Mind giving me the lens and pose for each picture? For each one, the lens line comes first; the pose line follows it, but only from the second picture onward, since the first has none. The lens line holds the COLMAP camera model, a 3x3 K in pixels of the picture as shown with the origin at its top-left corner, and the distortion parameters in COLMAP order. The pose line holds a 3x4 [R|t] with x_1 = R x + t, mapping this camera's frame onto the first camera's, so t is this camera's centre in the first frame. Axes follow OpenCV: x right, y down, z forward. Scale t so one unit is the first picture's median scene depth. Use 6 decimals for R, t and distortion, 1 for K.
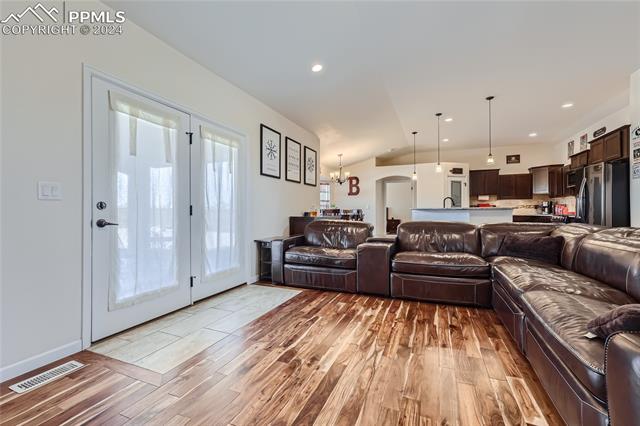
lens RADIAL K [[274.3, 0, 321.5], [0, 274.3, 210.0], [0, 0, 1]] dist [-0.013136, 0.008948]
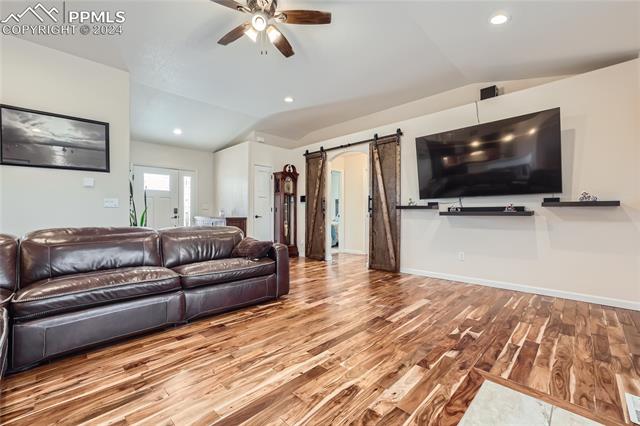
lens RADIAL K [[274.3, 0, 320.9], [0, 274.3, 211.9], [0, 0, 1]] dist [-0.013136, 0.008948]
pose [[-0.927553, 0.006157, 0.373642, -0.082556], [0.002573, 0.999946, -0.010091, 0.002916], [-0.373684, -0.008398, -0.927518, 0.436718]]
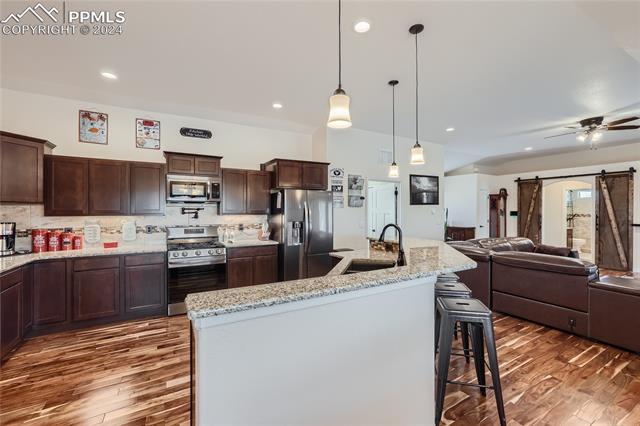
lens RADIAL K [[274.3, 0, 318.2], [0, 274.3, 211.7], [0, 0, 1]] dist [-0.013136, 0.008948]
pose [[-0.791191, 0.001940, 0.611566, 0.202241], [0.000108, 0.999995, -0.003031, -0.044723], [-0.611569, -0.002332, -0.791187, 1.002049]]
